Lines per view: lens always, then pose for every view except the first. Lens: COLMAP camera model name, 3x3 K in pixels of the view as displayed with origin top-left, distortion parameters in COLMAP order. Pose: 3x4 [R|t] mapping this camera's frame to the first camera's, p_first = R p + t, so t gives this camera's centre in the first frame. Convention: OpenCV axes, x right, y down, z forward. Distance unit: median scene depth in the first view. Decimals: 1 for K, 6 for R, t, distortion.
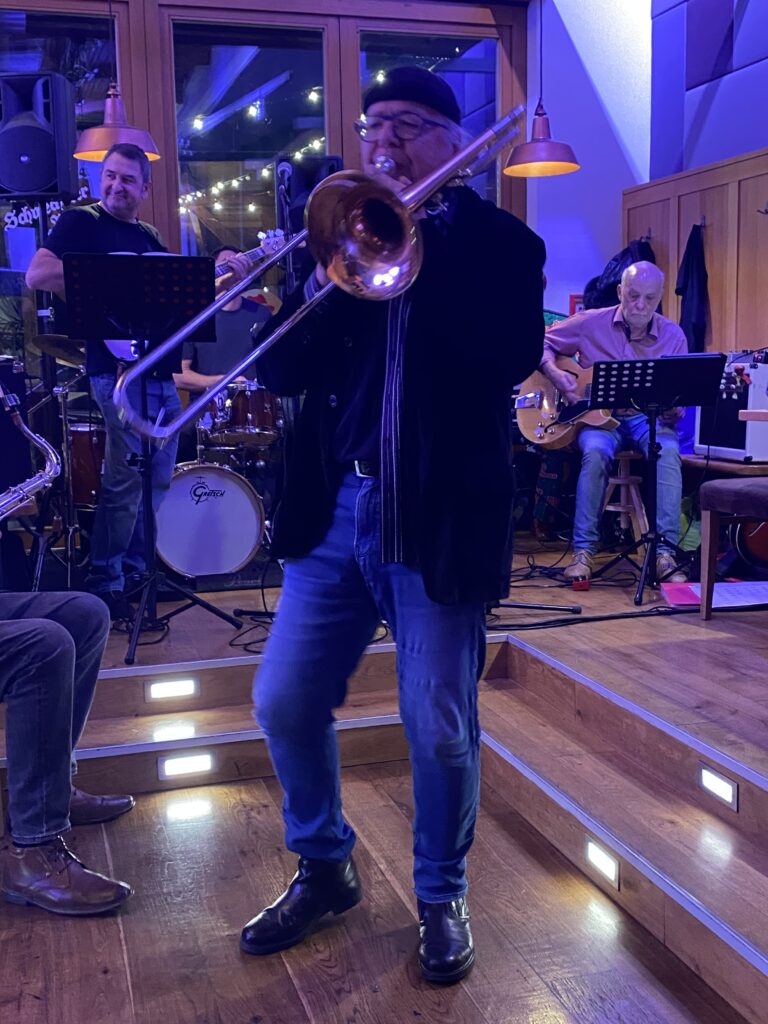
lens RADIAL K [[1224.4, 0, 383.3], [0, 1224.4, 511.4], [0, 0, 1]] dist [-0.020669, 0.000000]
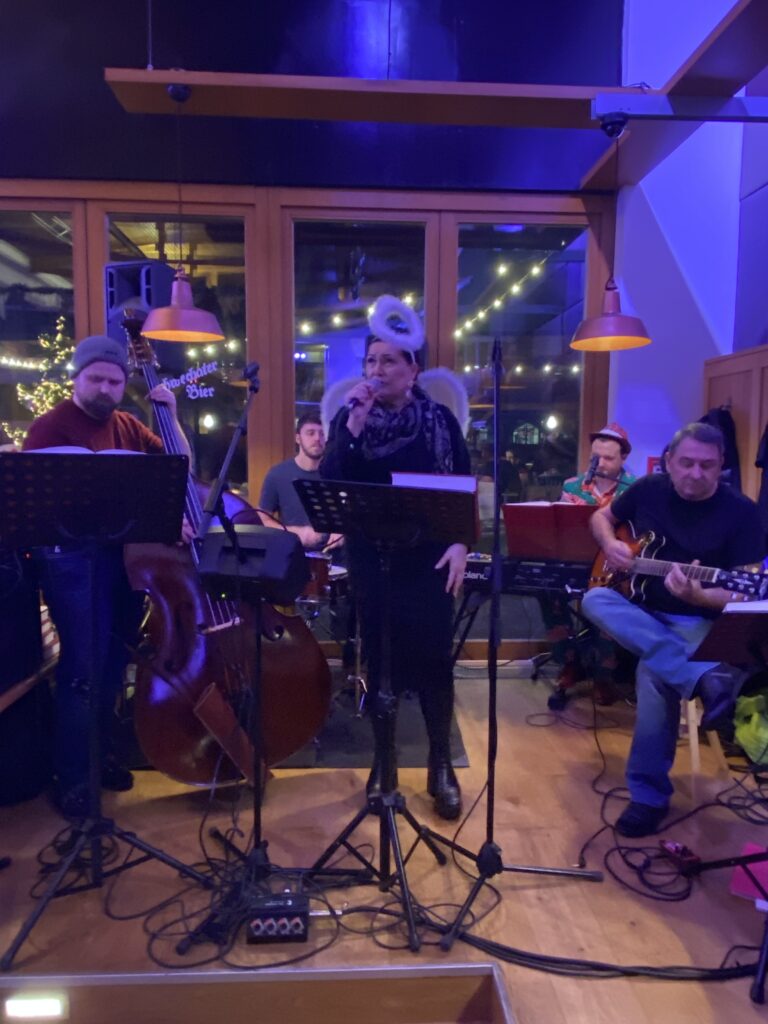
lens RADIAL K [[724.1, 0, 384.9], [0, 724.1, 511.8], [0, 0, 1]] dist [0.040815, 0.000739]
pose [[0.971924, 0.042894, -0.231352, 0.087274], [-0.053489, 0.997778, -0.039719, -0.101915], [0.229134, 0.050979, 0.972059, 0.360378]]
